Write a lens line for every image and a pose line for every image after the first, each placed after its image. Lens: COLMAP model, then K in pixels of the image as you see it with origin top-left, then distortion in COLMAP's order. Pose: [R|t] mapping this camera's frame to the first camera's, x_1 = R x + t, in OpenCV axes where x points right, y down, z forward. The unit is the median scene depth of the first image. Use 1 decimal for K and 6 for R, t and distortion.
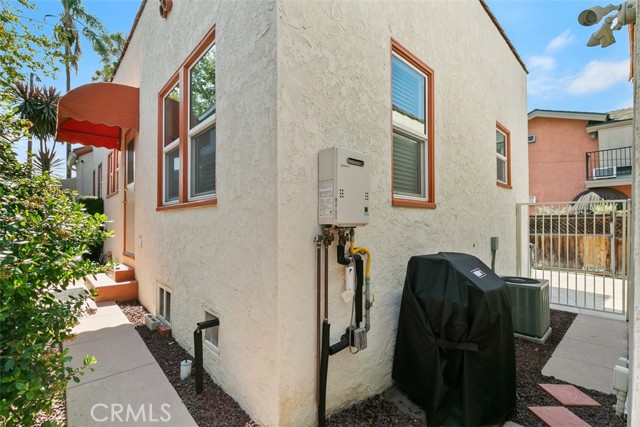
lens RADIAL K [[294.3, 0, 317.2], [0, 294.3, 217.7], [0, 0, 1]] dist [0.004147, -0.003709]
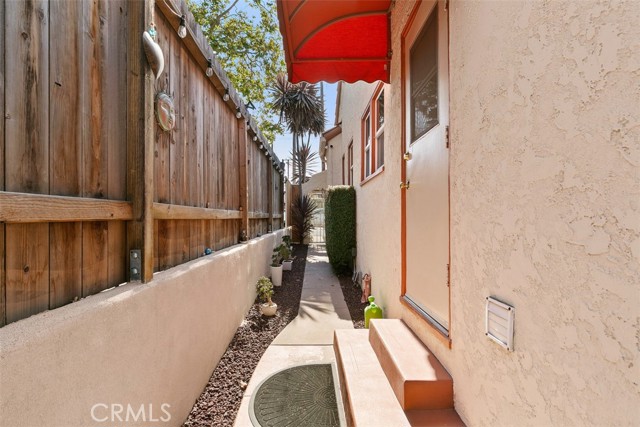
lens RADIAL K [[301.1, 0, 319.5], [0, 301.1, 214.0], [0, 0, 1]] dist [0.003865, -0.001409]
pose [[0.751032, -0.007439, -0.660224, -0.271683], [0.013804, 0.999895, 0.004436, -0.007625], [0.660122, -0.012445, 0.751056, 0.348161]]
